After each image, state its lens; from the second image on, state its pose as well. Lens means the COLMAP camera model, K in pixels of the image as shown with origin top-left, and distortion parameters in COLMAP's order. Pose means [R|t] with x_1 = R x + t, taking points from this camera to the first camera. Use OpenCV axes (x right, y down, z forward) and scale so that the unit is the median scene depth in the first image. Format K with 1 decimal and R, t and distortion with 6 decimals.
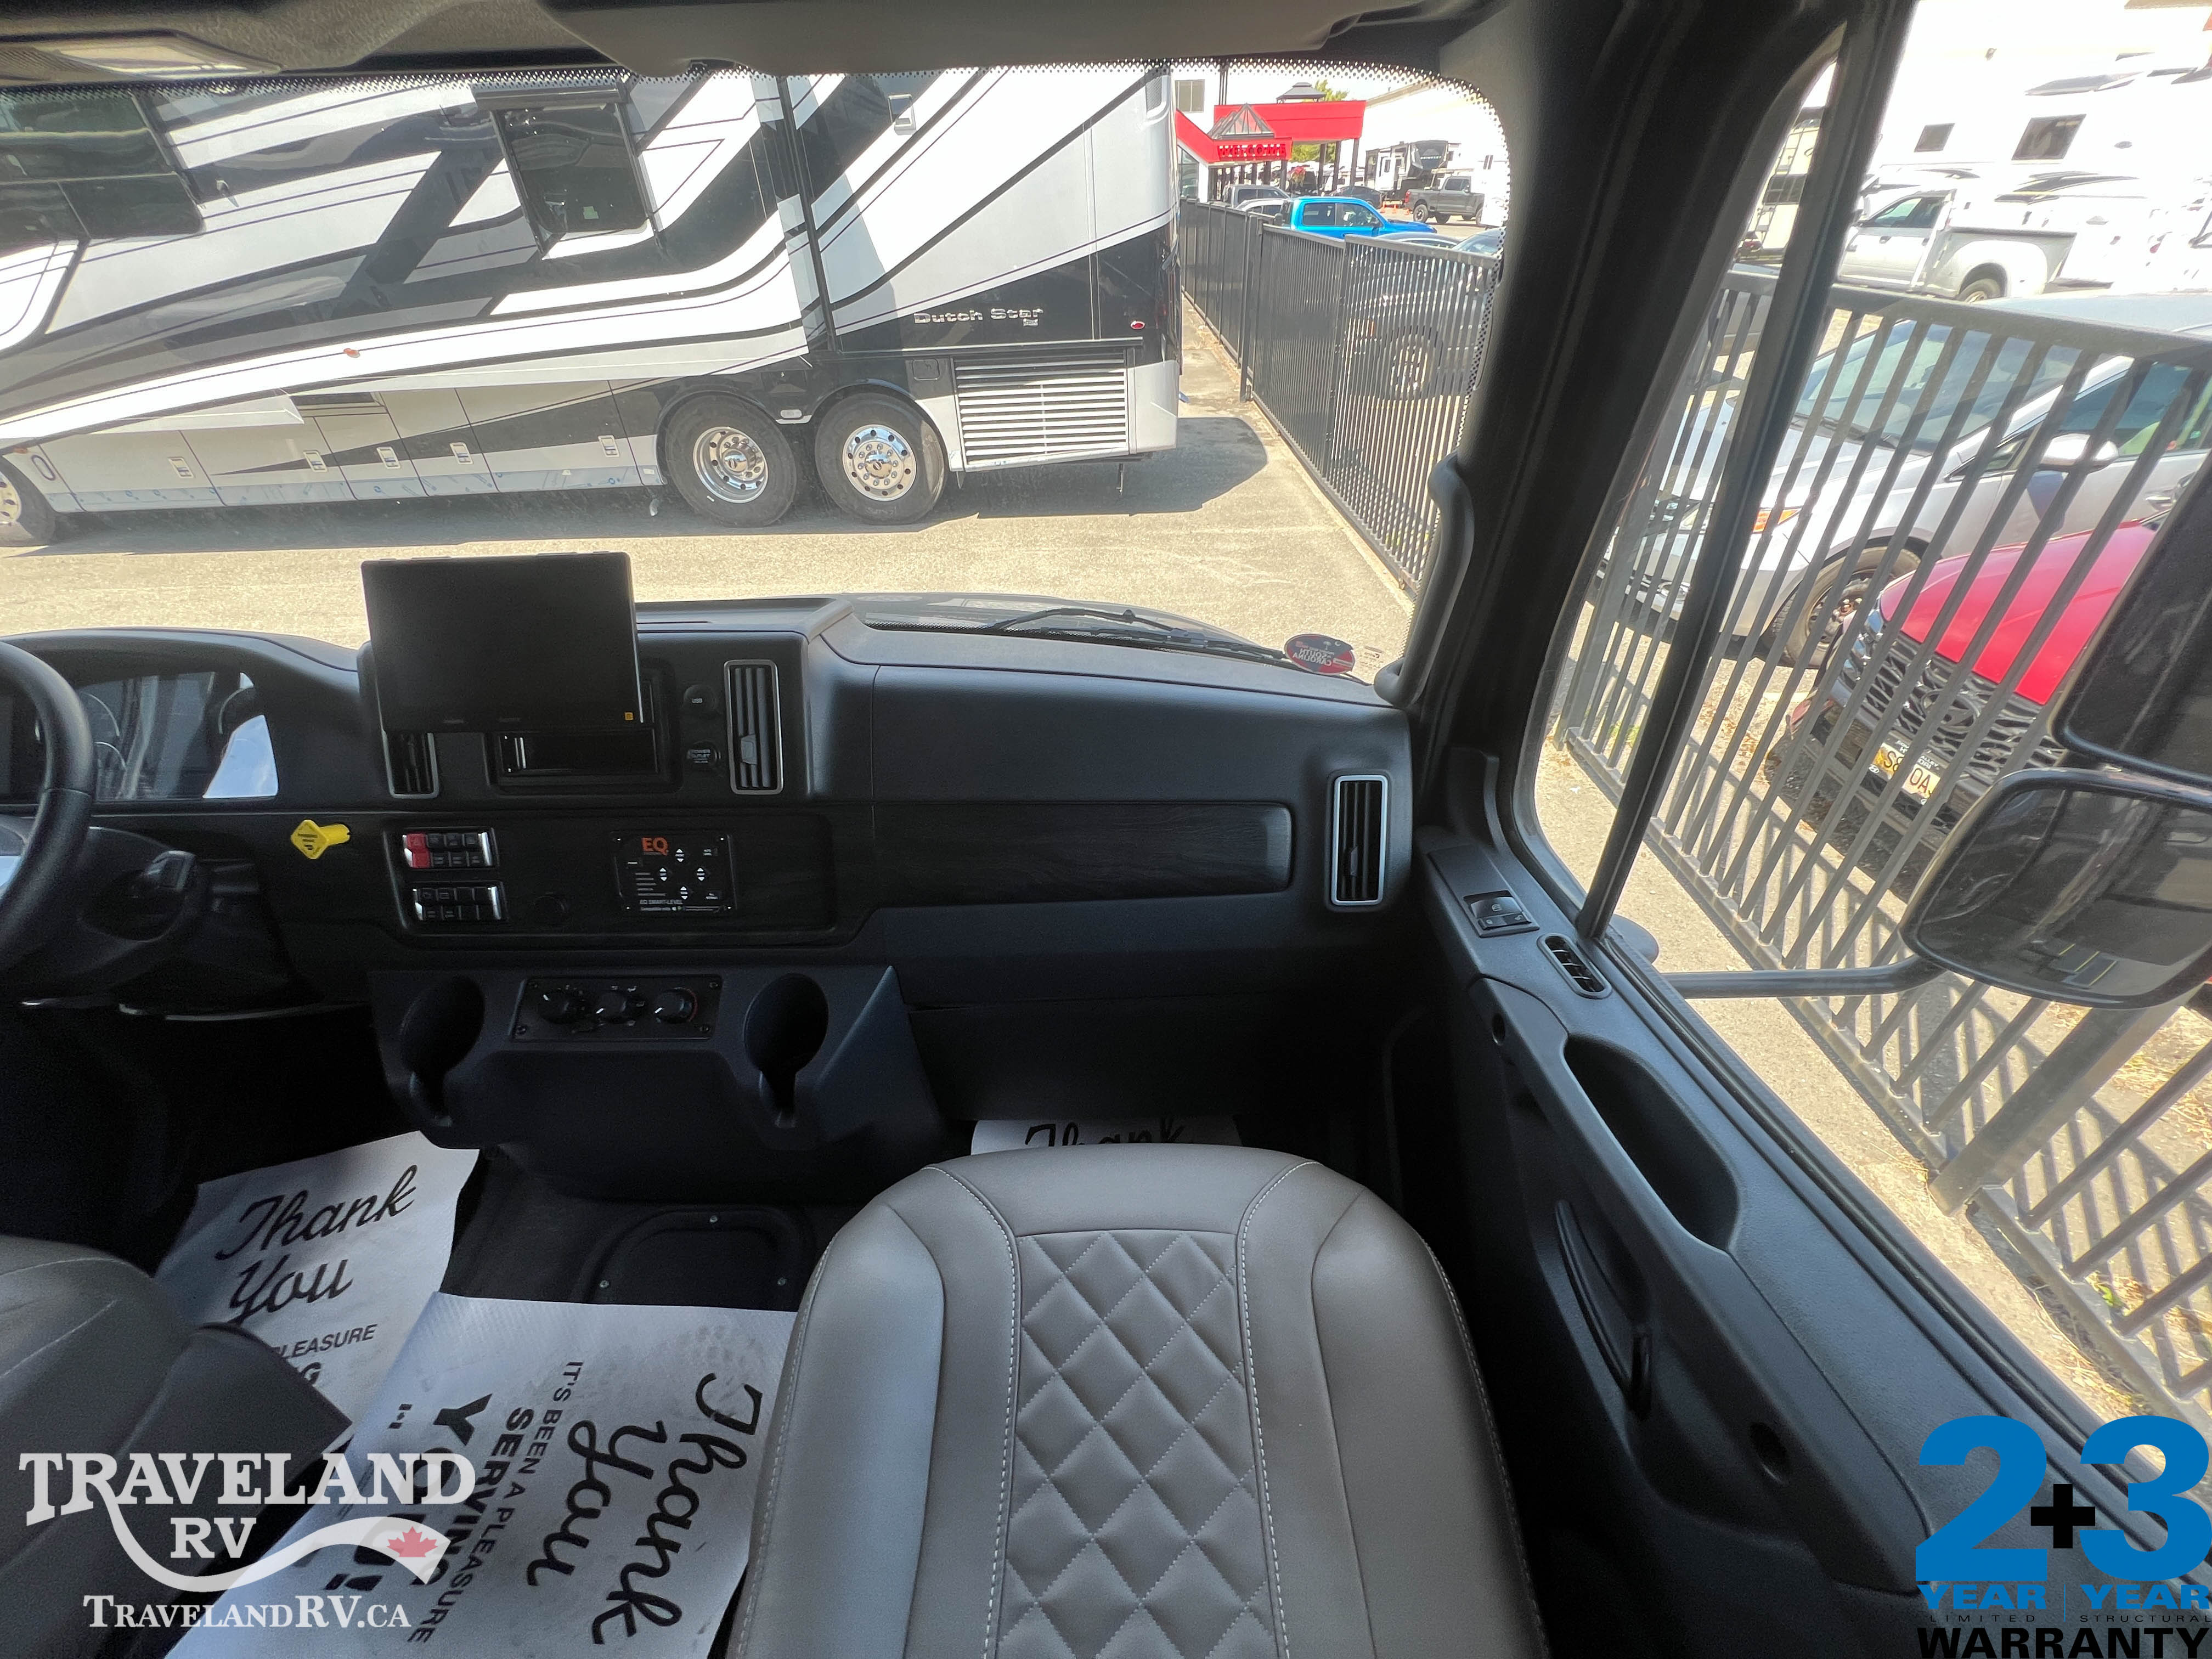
lens RADIAL K [[887.5, 0, 1106.0], [0, 887.5, 829.5], [0, 0, 1]] dist [-0.004769, 0.000494]
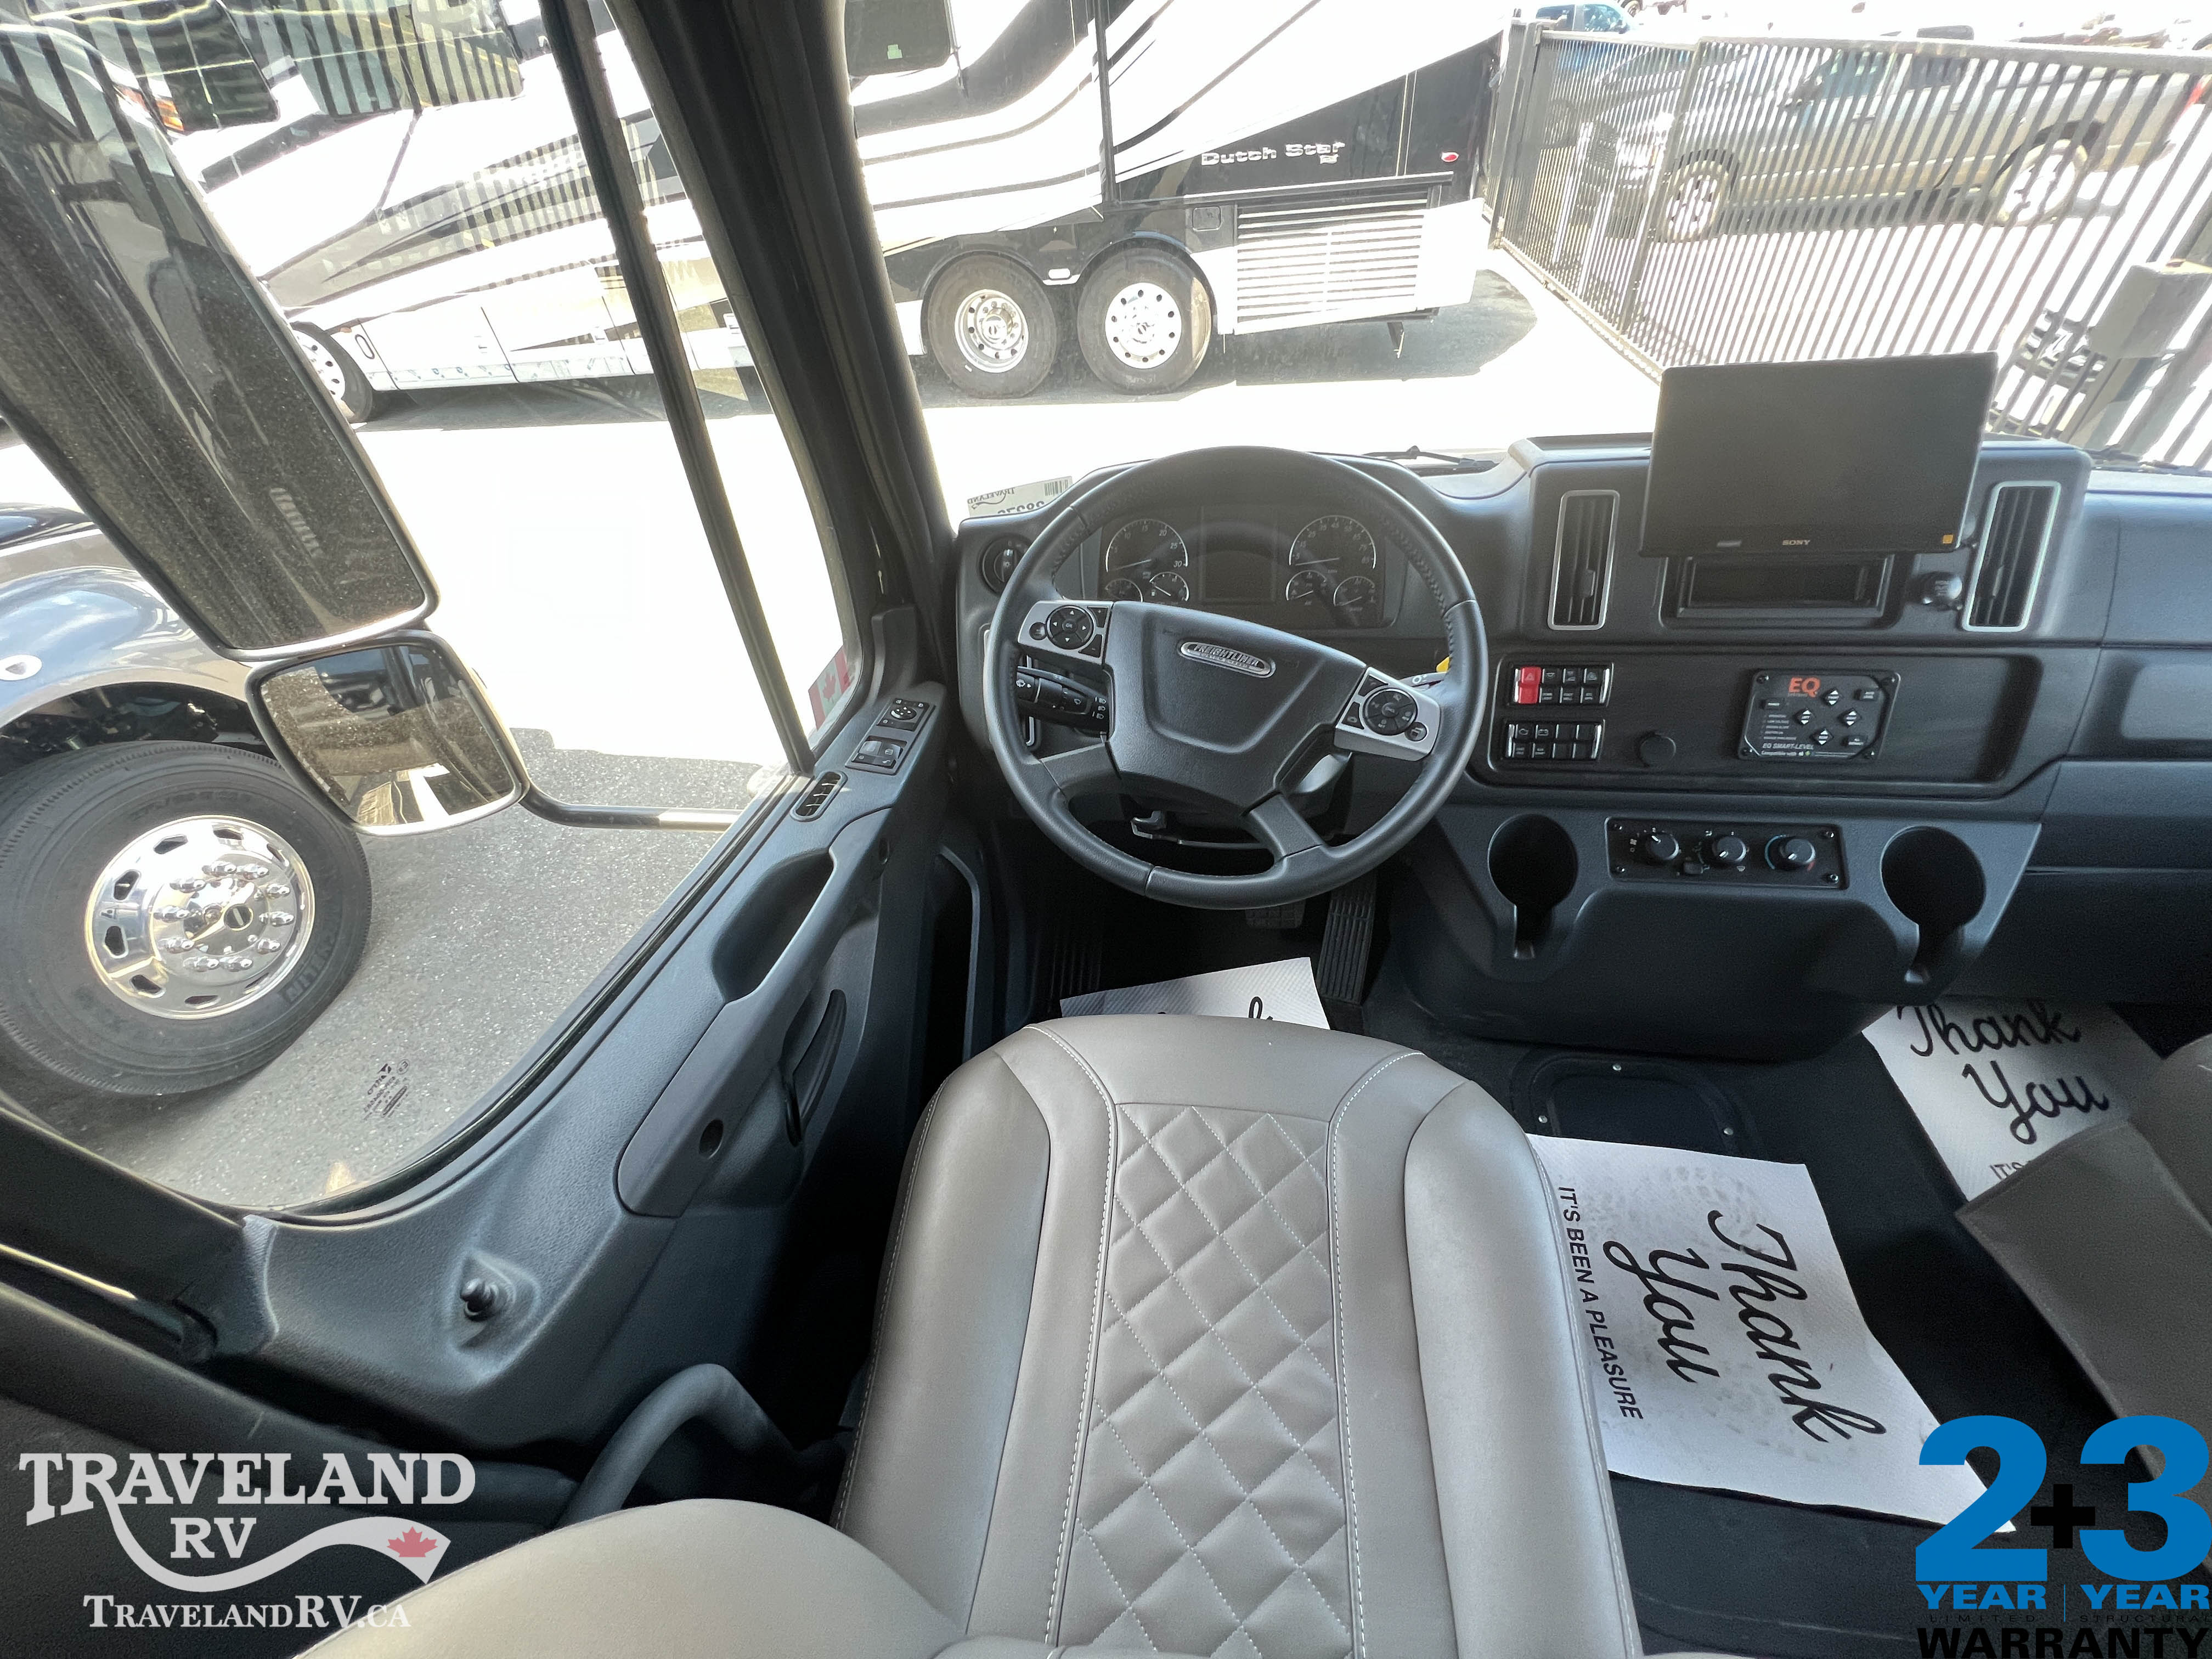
lens RADIAL K [[886.3, 0, 1105.3], [0, 886.3, 829.1], [0, 0, 1]] dist [-0.003289, 0.000446]
pose [[0.991445, 0.048231, -0.121285, -0.931201], [-0.033573, 0.992192, 0.120119, 0.066705], [0.126131, -0.115019, 0.985323, -0.046365]]
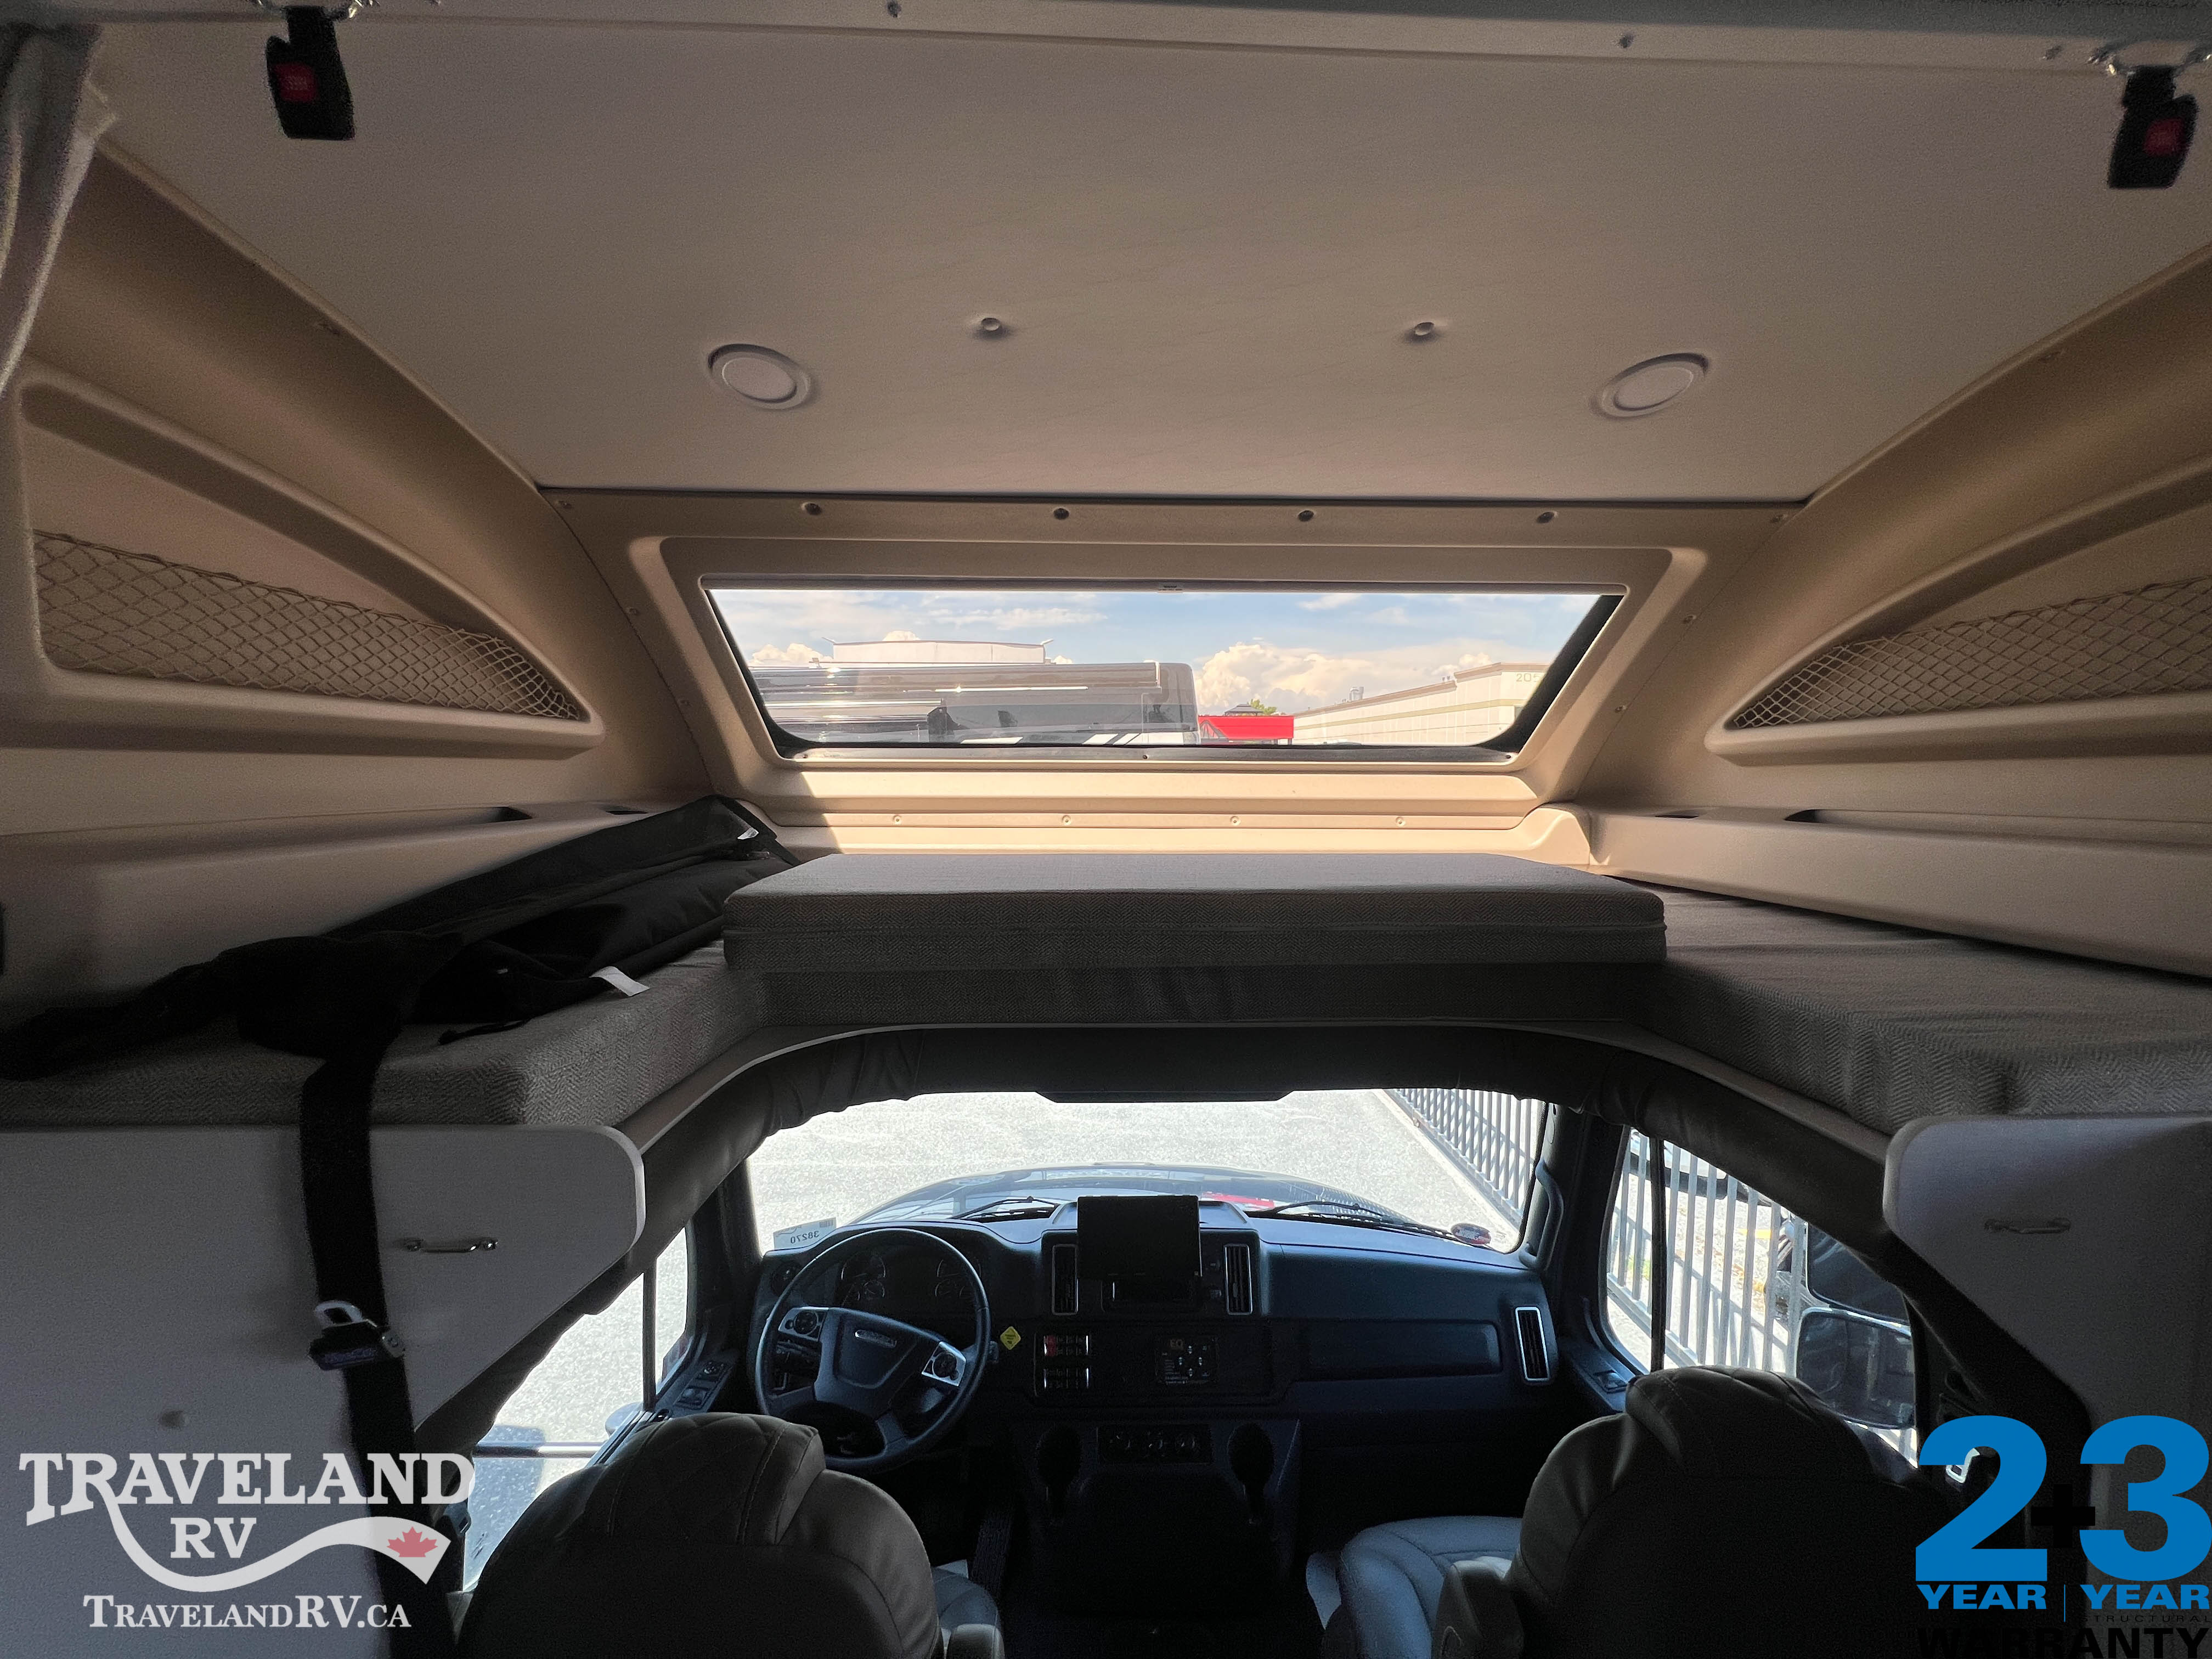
lens RADIAL K [[883.6, 0, 1094.6], [0, 883.6, 798.4], [0, 0, 1]] dist [-0.005217, -0.000073]
pose [[0.999626, 0.022431, 0.015647, -0.611585], [-0.010201, 0.836623, -0.547684, 0.064629], [-0.025375, 0.547319, 0.836539, -1.067243]]
